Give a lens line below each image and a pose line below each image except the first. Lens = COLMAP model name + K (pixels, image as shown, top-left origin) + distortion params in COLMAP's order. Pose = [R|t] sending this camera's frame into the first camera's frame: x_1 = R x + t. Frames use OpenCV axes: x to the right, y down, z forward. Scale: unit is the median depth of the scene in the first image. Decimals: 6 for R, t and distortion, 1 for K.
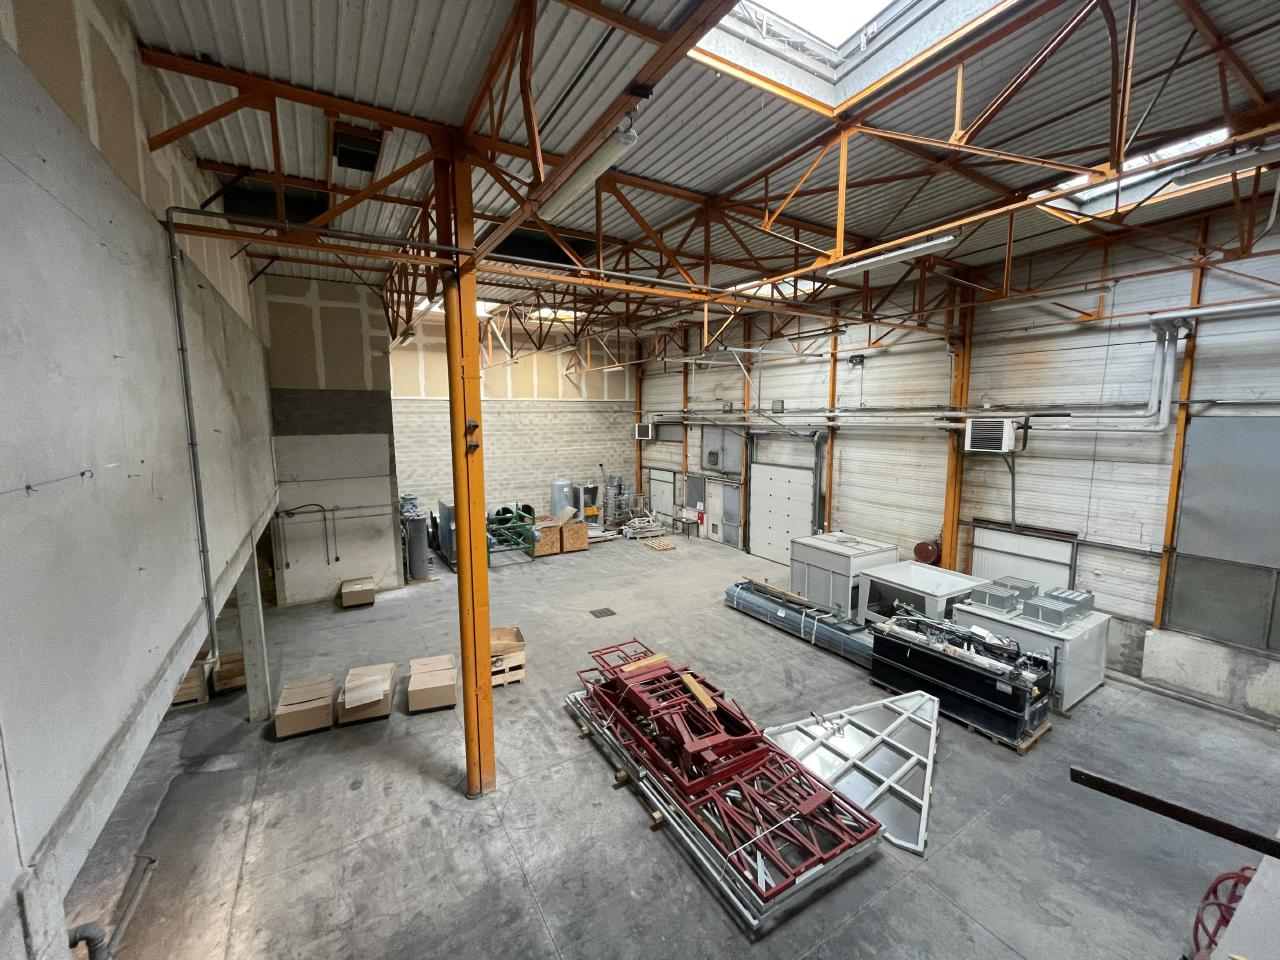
lens RADIAL K [[516.8, 0, 639.0], [0, 516.8, 474.8], [0, 0, 1]] dist [-0.001893, -0.000478]
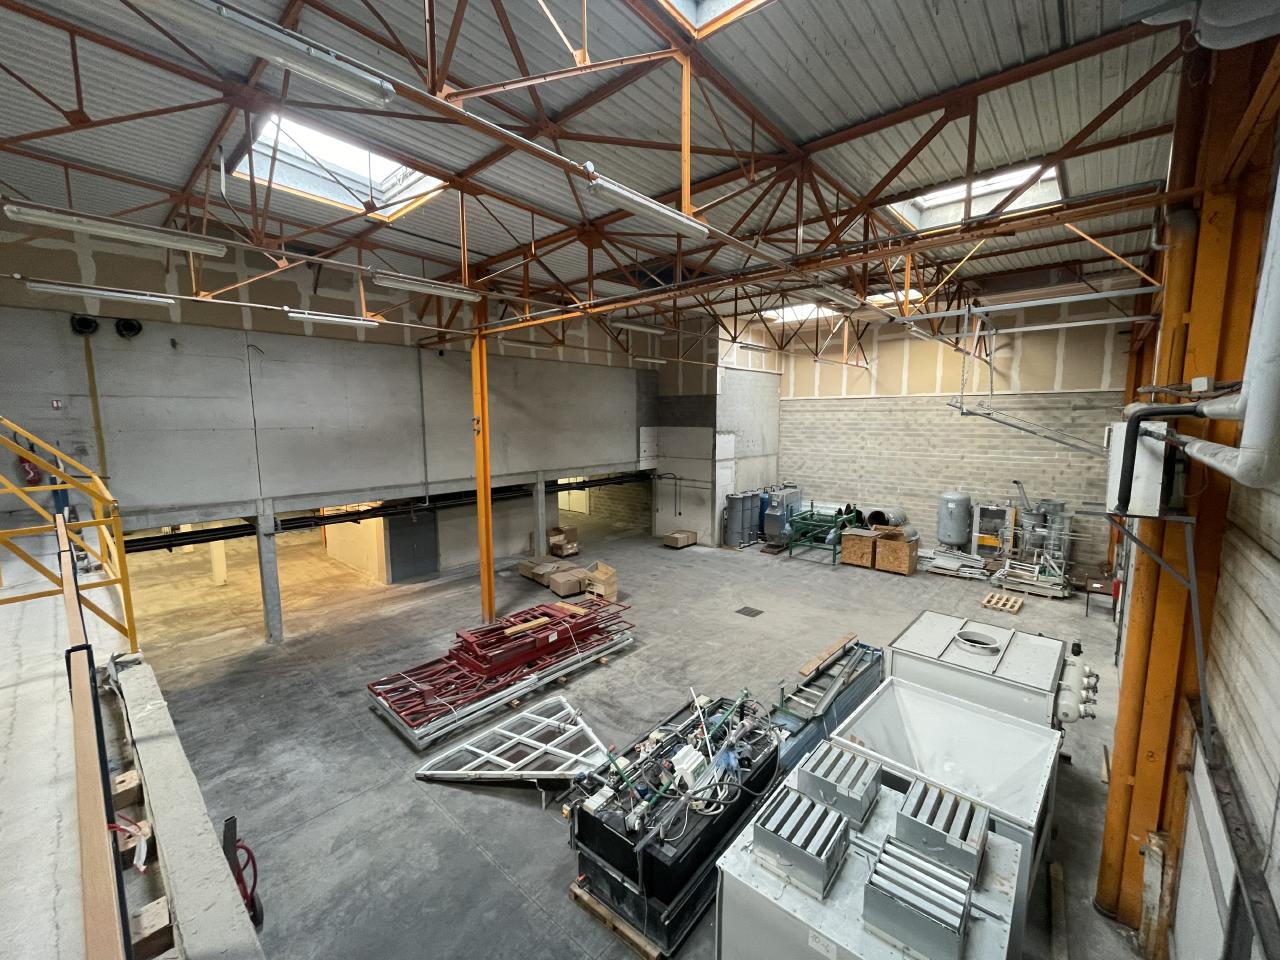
lens RADIAL K [[516.8, 0, 639.0], [0, 516.8, 474.8], [0, 0, 1]] dist [-0.001893, -0.000478]
pose [[0.299535, 0.111791, -0.947513, 0.818642], [-0.108478, 0.990662, 0.082589, -0.056259], [0.947898, 0.078046, 0.308865, 0.492295]]
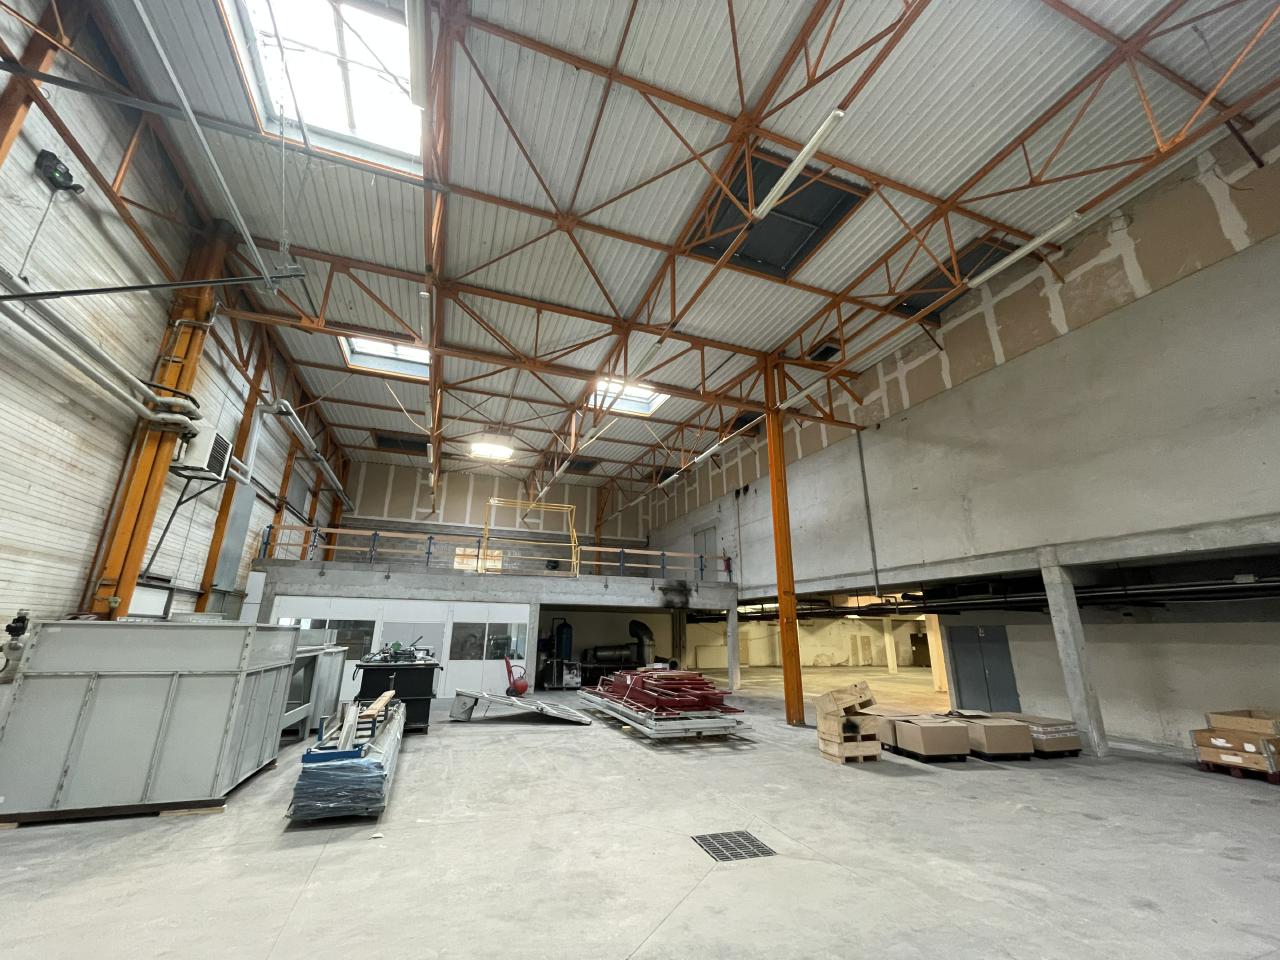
lens RADIAL K [[516.8, 0, 639.0], [0, 516.8, 474.8], [0, 0, 1]] dist [-0.001893, -0.000478]
pose [[-0.982557, 0.046540, 0.180046, -0.085654], [0.012349, 0.982370, -0.186537, 0.097275], [-0.185553, -0.181060, -0.965809, 1.444806]]
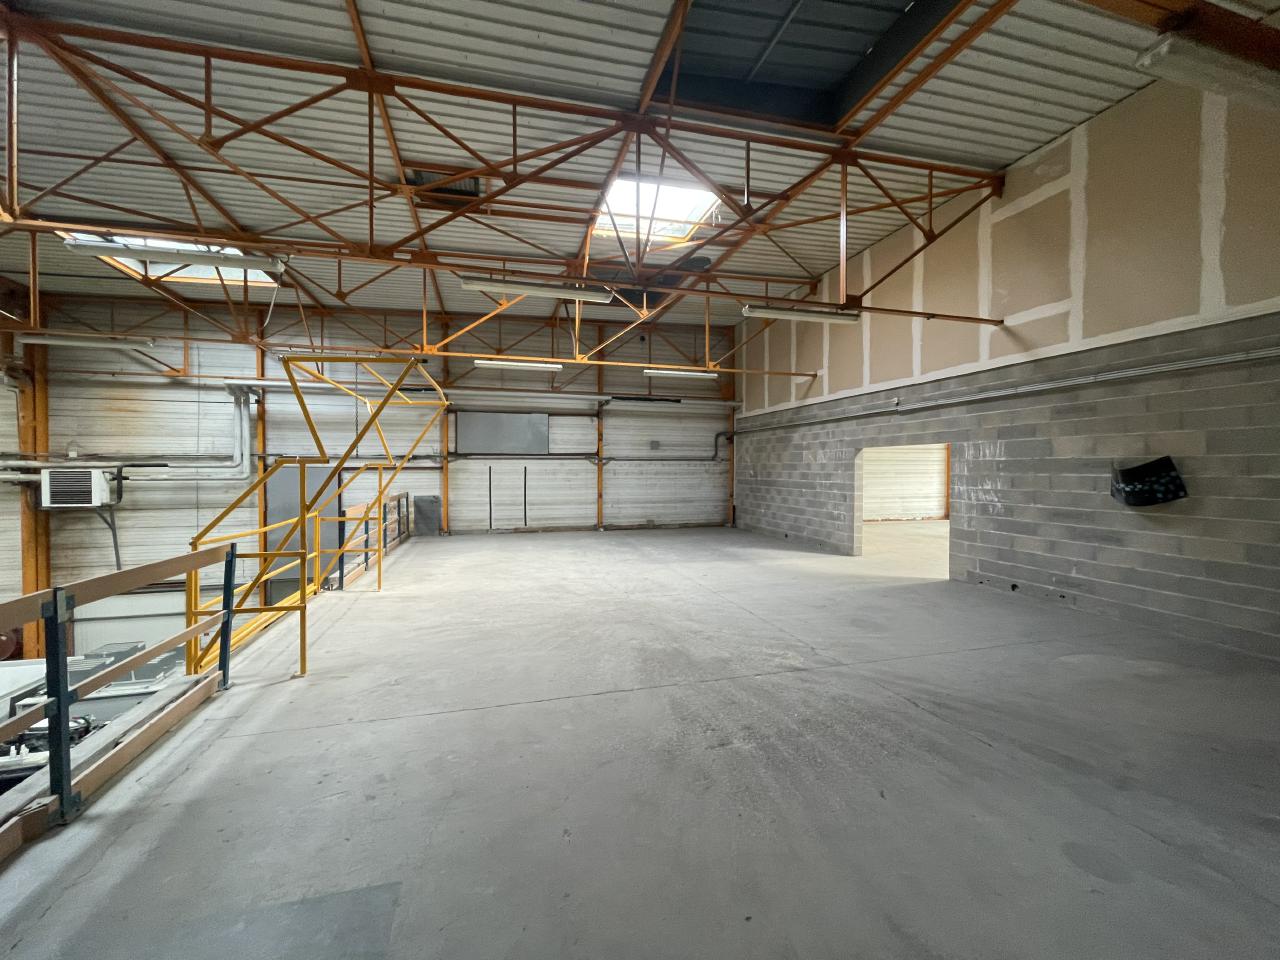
lens RADIAL K [[516.8, 0, 639.0], [0, 516.8, 474.8], [0, 0, 1]] dist [-0.001893, -0.000478]
pose [[0.260855, -0.007644, 0.965348, 0.085396], [0.108185, 0.993901, -0.021363, 0.021209], [-0.959297, 0.110009, 0.260091, -0.129221]]
